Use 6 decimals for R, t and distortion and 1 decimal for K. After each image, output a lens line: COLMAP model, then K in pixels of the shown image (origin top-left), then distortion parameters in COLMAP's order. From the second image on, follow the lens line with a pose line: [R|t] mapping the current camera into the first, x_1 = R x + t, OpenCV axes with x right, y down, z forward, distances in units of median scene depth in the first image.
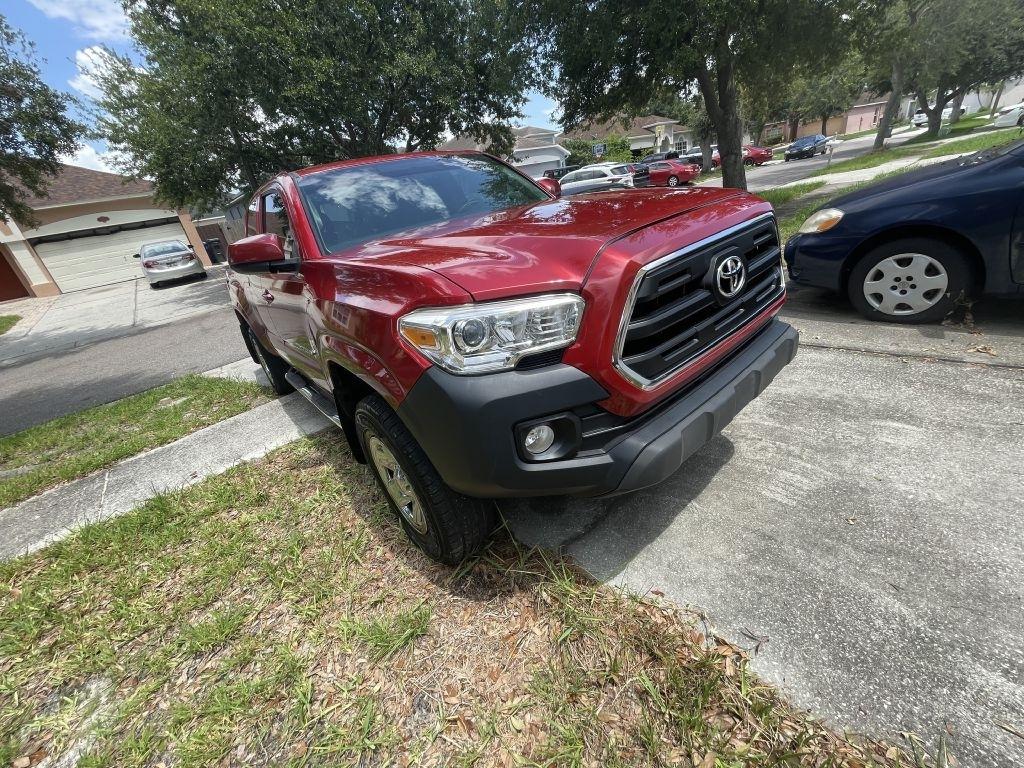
lens RADIAL K [[409.9, 0, 507.9], [0, 409.9, 386.0], [0, 0, 1]] dist [0.001963, -0.000588]
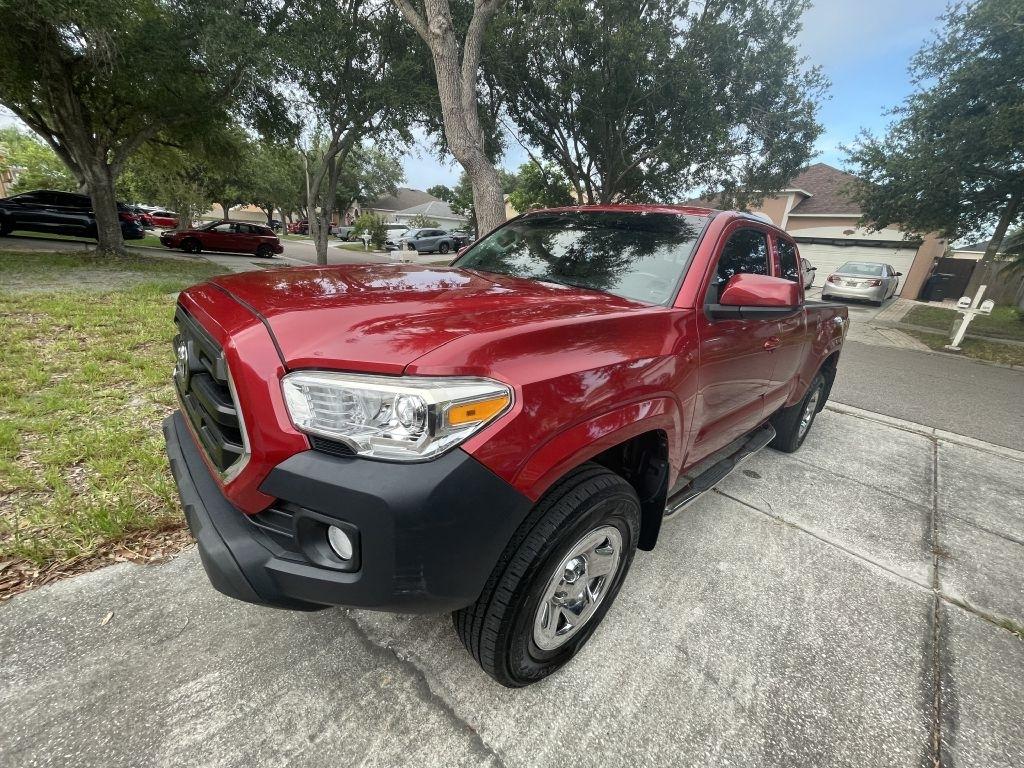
lens RADIAL K [[411.3, 0, 513.7], [0, 411.3, 383.5], [0, 0, 1]] dist [-0.000304, 0.000504]
pose [[0.053924, 0.483895, -0.873463, 0.280219], [-0.514599, 0.763098, 0.390985, -0.191486], [0.855734, 0.428399, 0.290162, 0.271635]]
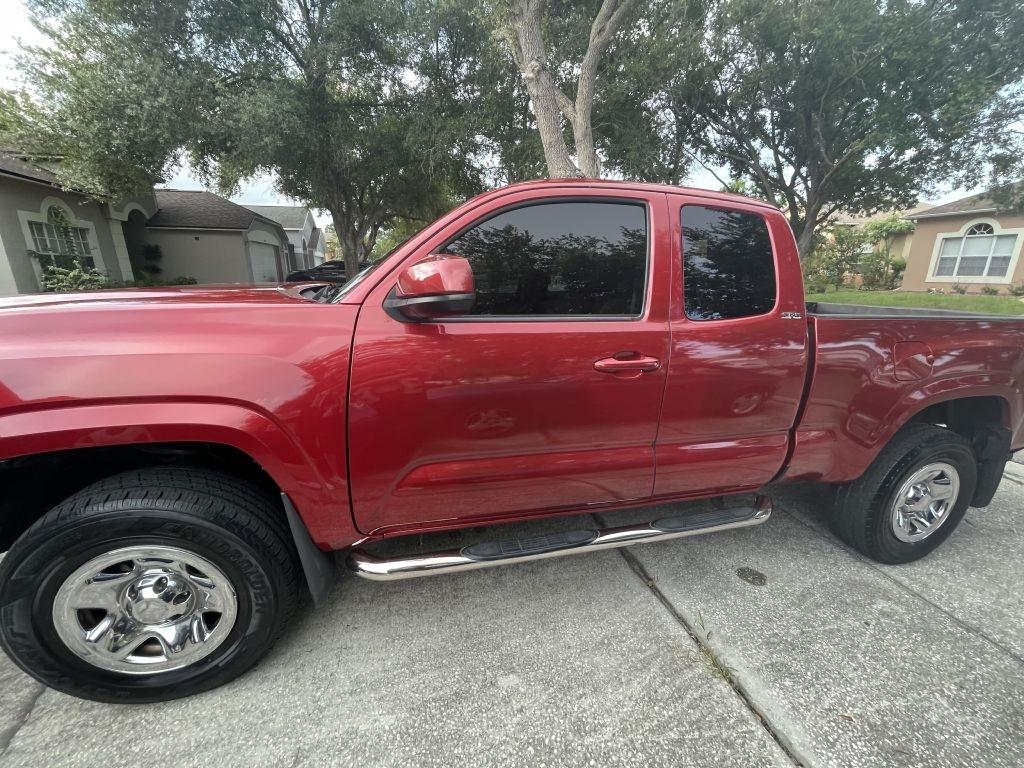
lens RADIAL K [[412.7, 0, 513.9], [0, 412.7, 381.5], [0, 0, 1]] dist [-0.001913, 0.000102]
pose [[-0.402257, 0.392815, -0.826974, 0.194909], [-0.340694, 0.774178, 0.533457, -0.285087], [0.849775, 0.496332, -0.177589, 0.530519]]
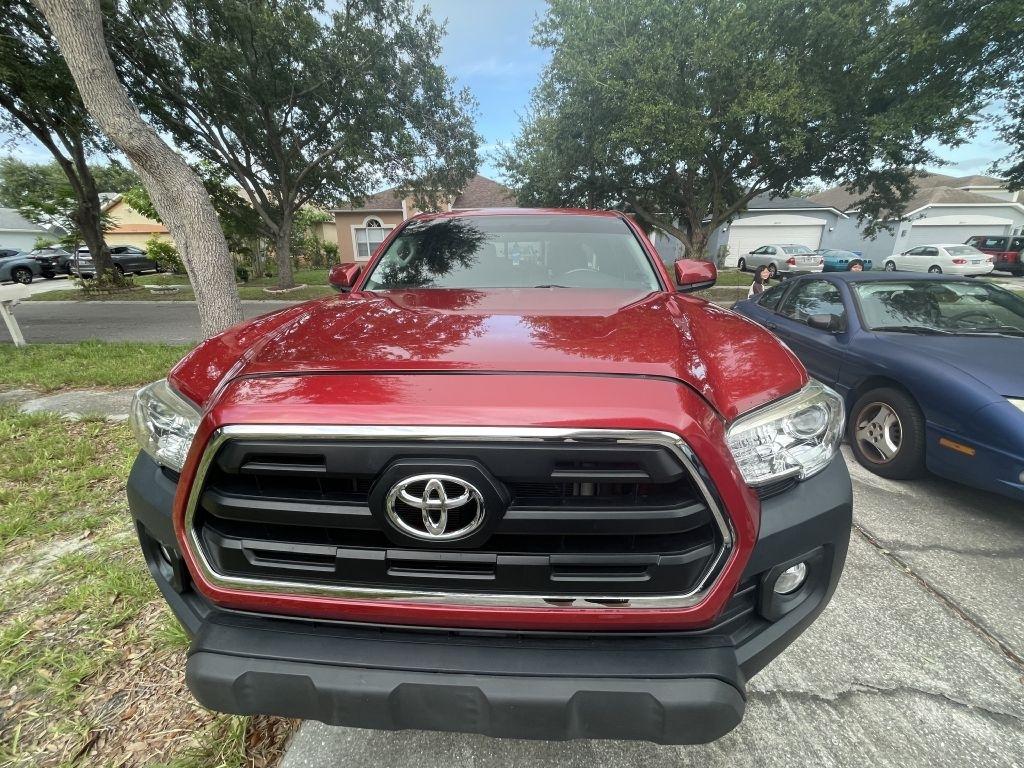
lens RADIAL K [[409.6, 0, 513.5], [0, 409.6, 382.6], [0, 0, 1]] dist [0.001769, -0.001363]
pose [[0.716477, 0.360152, -0.597454, 0.170396], [-0.401545, 0.913239, 0.068972, -0.093592], [0.570458, 0.190488, 0.798932, 0.112348]]
